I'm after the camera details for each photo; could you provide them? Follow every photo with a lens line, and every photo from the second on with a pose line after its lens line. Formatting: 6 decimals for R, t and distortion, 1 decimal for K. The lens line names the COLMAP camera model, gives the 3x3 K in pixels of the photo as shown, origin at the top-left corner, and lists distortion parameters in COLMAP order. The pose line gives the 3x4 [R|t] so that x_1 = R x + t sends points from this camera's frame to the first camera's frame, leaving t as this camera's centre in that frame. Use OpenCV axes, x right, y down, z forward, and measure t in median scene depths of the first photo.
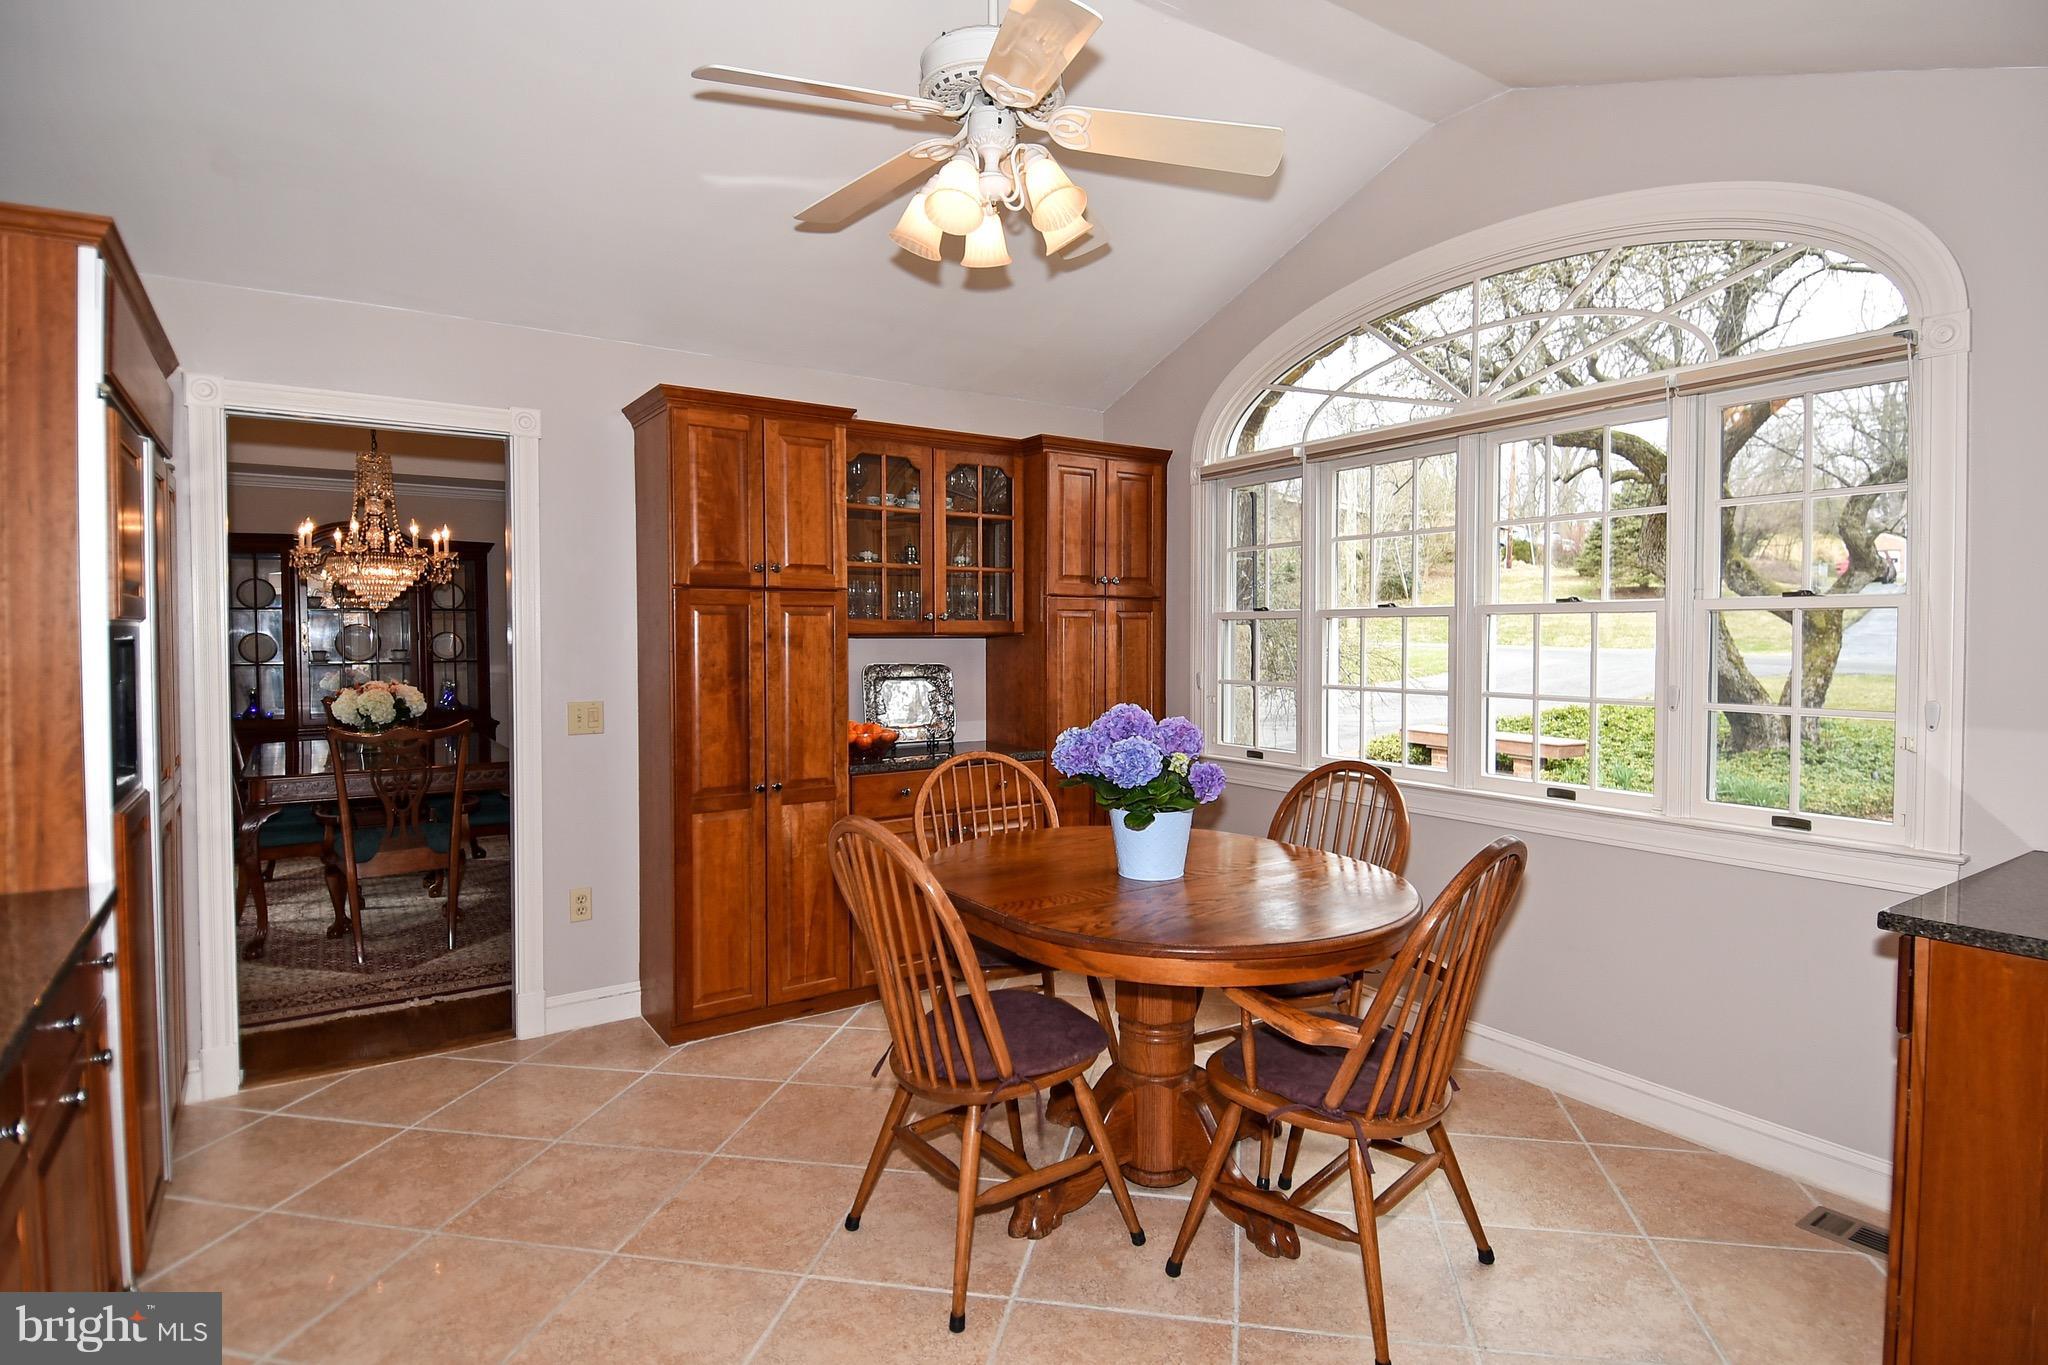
lens RADIAL K [[960.5, 0, 1026.8], [0, 960.5, 645.3], [0, 0, 1]] dist [0.038365, -0.034244]
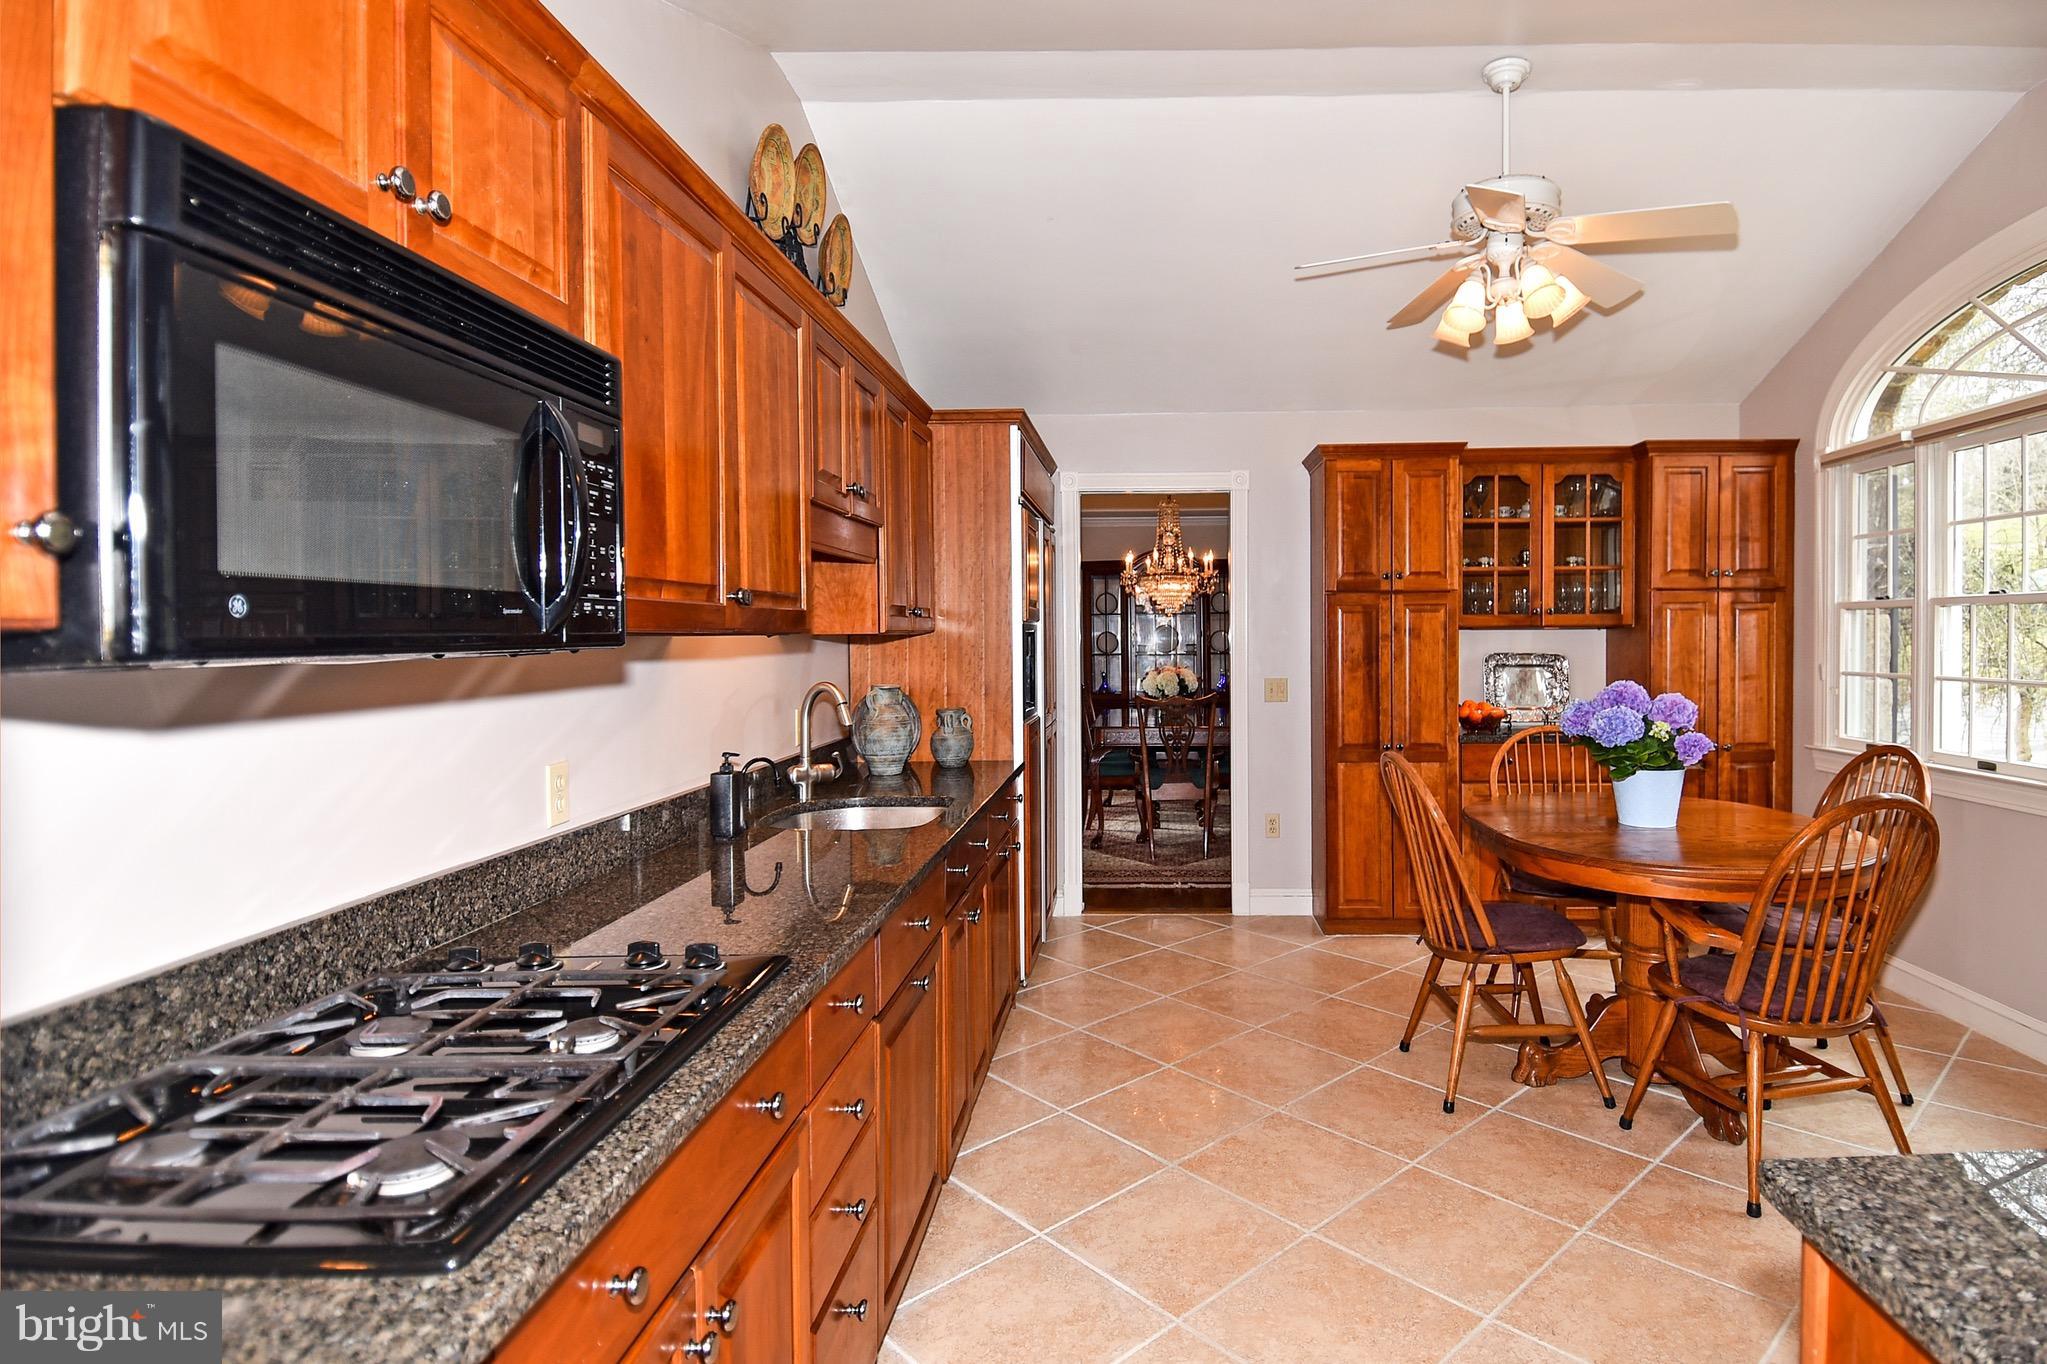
lens RADIAL K [[1088.6, 0, 1018.9], [0, 1088.6, 643.3], [0, 0, 1]] dist [-0.001280, -0.000479]
pose [[0.715759, 0.002463, -0.698343, 0.380494], [-0.007281, 0.999966, -0.003935, 0.018575], [0.698309, 0.007901, 0.715752, -0.378595]]
